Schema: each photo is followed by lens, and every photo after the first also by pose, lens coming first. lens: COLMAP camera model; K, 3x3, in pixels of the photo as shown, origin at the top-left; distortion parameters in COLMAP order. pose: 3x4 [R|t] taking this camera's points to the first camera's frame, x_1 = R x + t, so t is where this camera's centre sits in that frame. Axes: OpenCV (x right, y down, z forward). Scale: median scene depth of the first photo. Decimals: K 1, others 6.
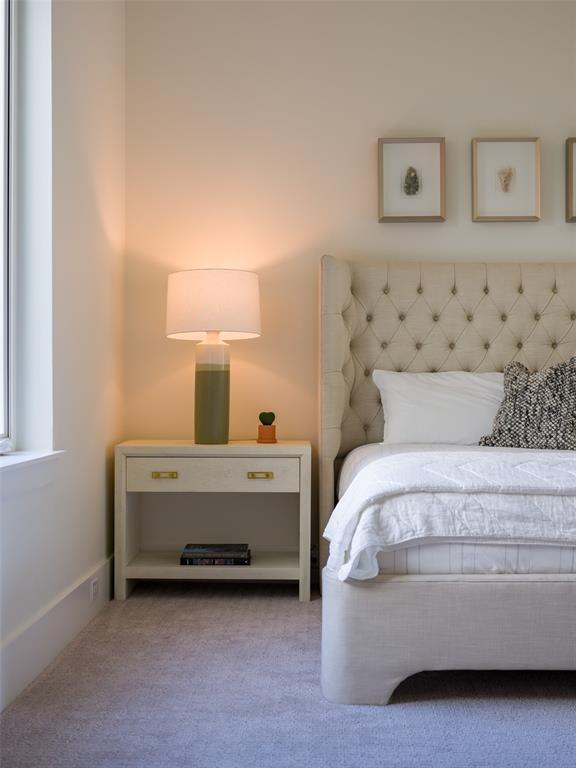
lens RADIAL K [[1136.7, 0, 288.0], [0, 1136.7, 384.0], [0, 0, 1]] dist [0.036542, -0.047919]
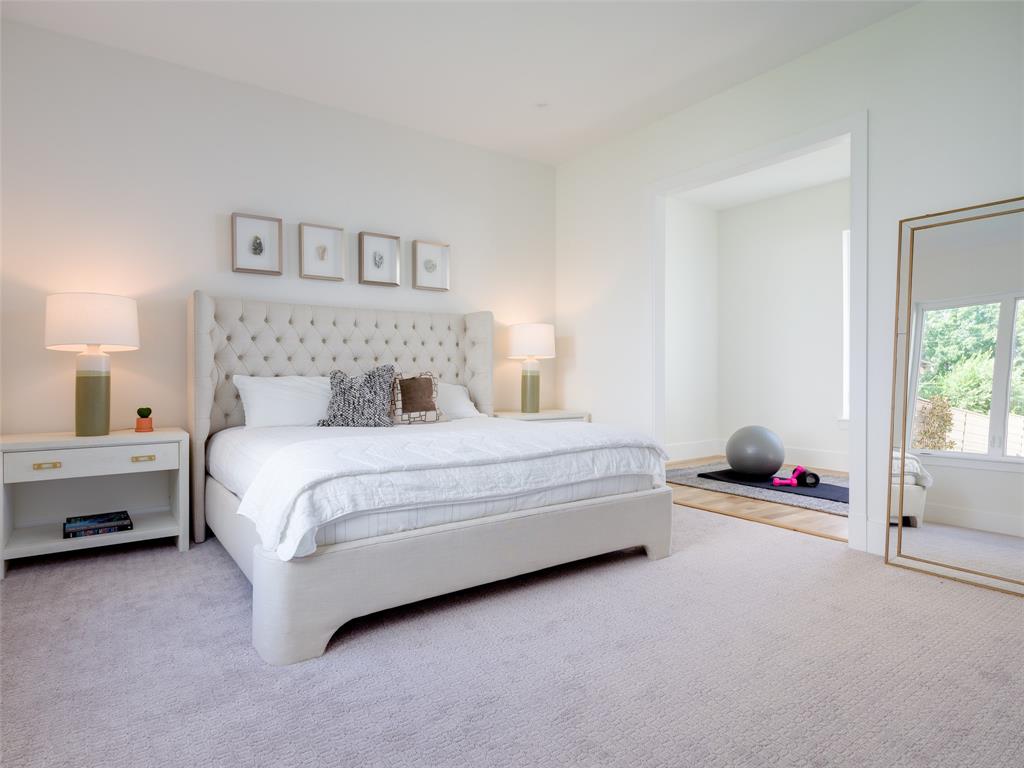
lens RADIAL K [[574.2, 0, 512.0], [0, 574.2, 379.2], [0, 0, 1]] dist [0.002493, 0.001040]
pose [[0.811585, -0.006497, 0.584198, -0.065216], [0.005639, 0.999979, 0.003286, -0.008358], [-0.584207, 0.000628, 0.811605, 0.237301]]
